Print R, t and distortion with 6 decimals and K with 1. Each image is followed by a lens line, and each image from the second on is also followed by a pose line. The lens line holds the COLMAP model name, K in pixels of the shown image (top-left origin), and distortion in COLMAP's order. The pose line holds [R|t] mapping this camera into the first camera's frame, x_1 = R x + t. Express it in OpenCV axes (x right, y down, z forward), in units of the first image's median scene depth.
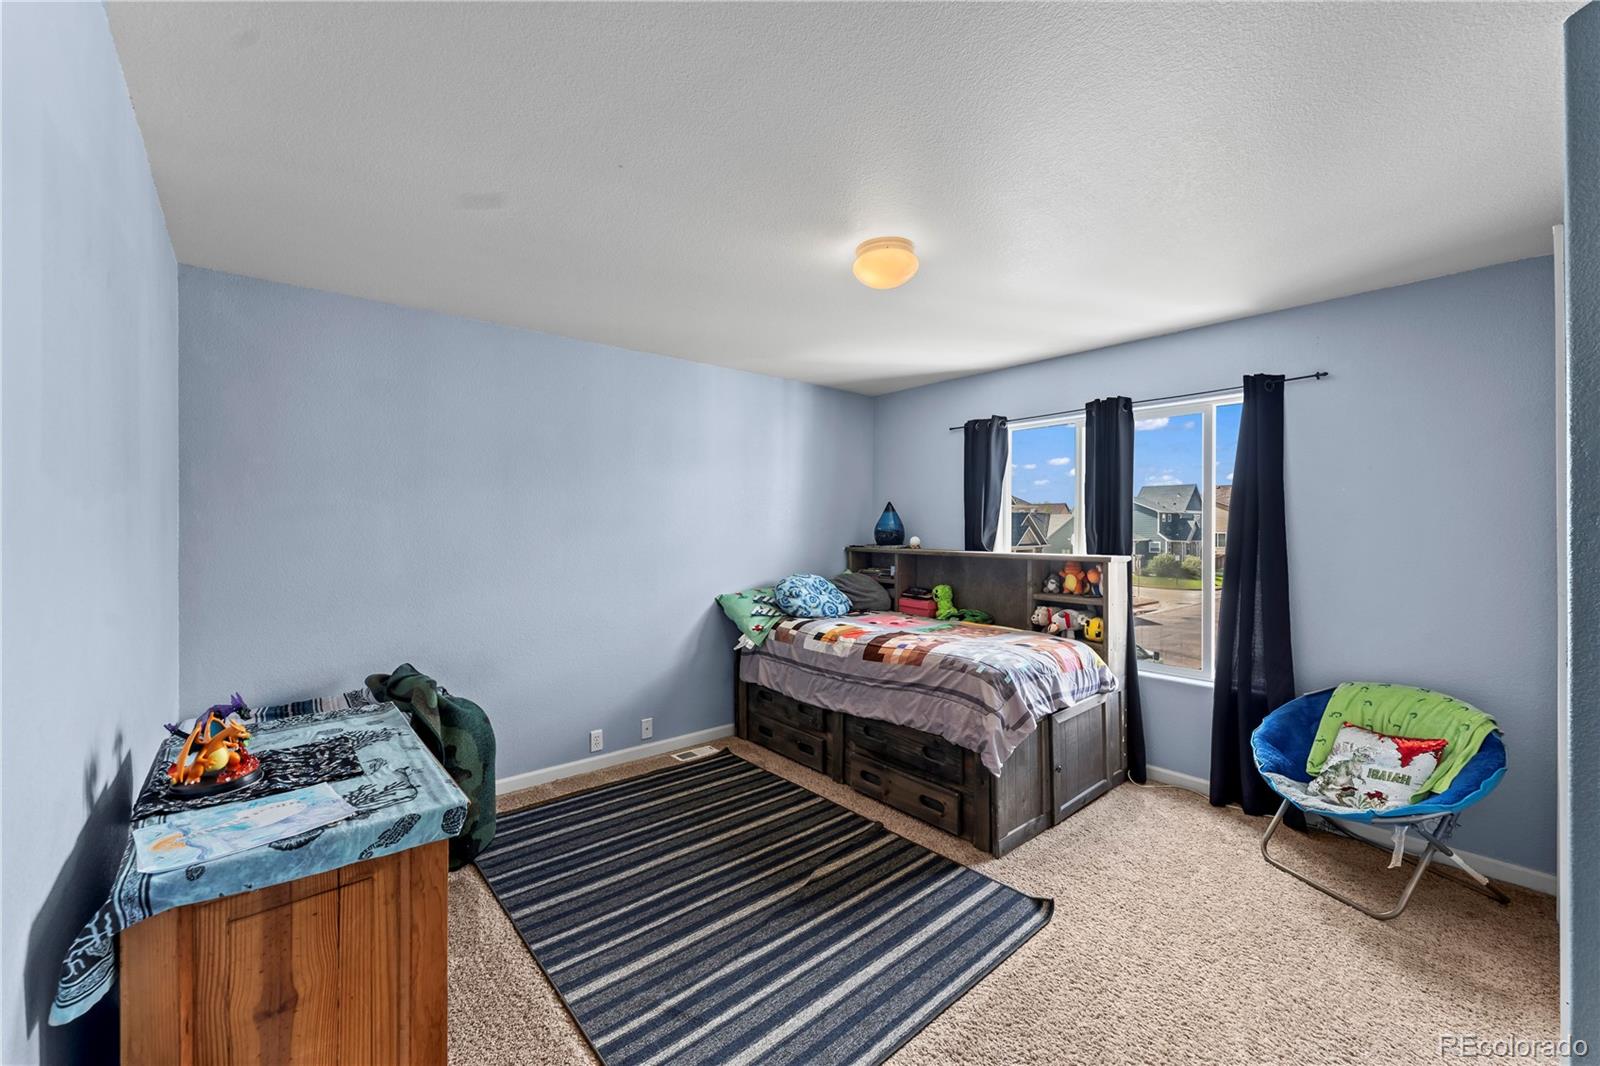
lens RADIAL K [[639.6, 0, 792.8], [0, 639.6, 523.8], [0, 0, 1]] dist [0.000306, 0.000025]
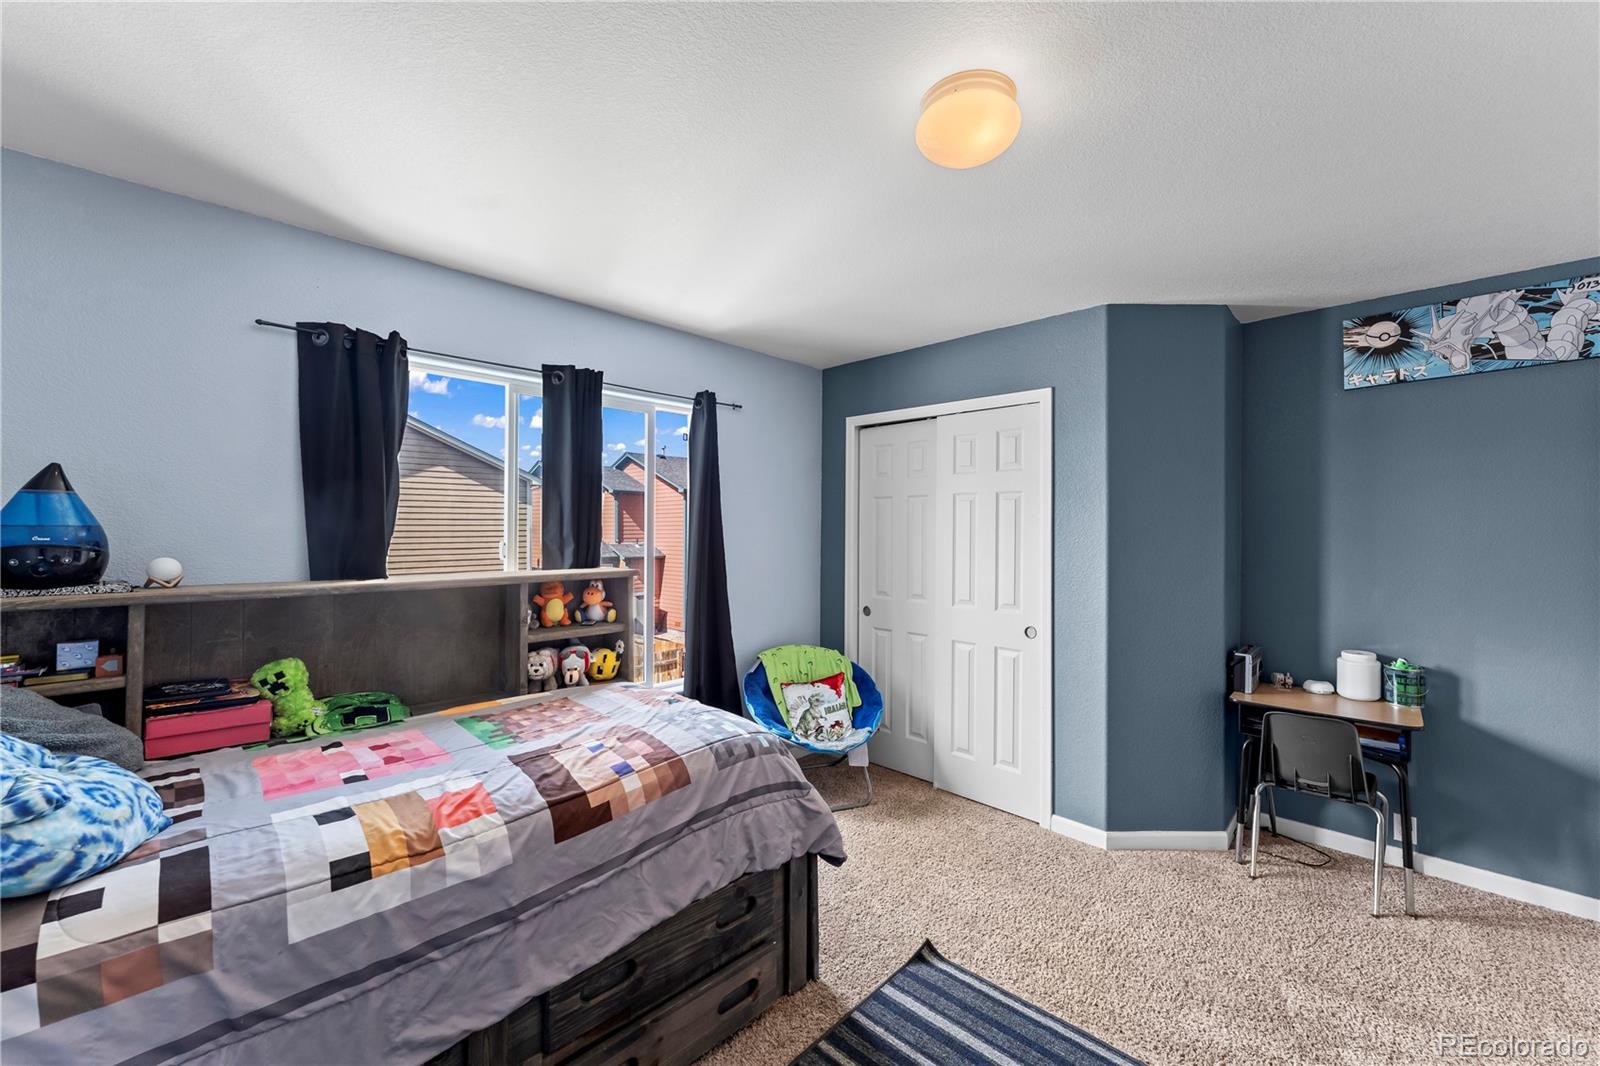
lens RADIAL K [[639.6, 0, 792.8], [0, 639.6, 523.8], [0, 0, 1]] dist [0.000306, 0.000025]
pose [[-0.098224, 0.004091, 0.995156, -0.366608], [-0.011704, 0.999918, -0.005266, -0.004899], [-0.995096, -0.012164, -0.098168, 0.952480]]
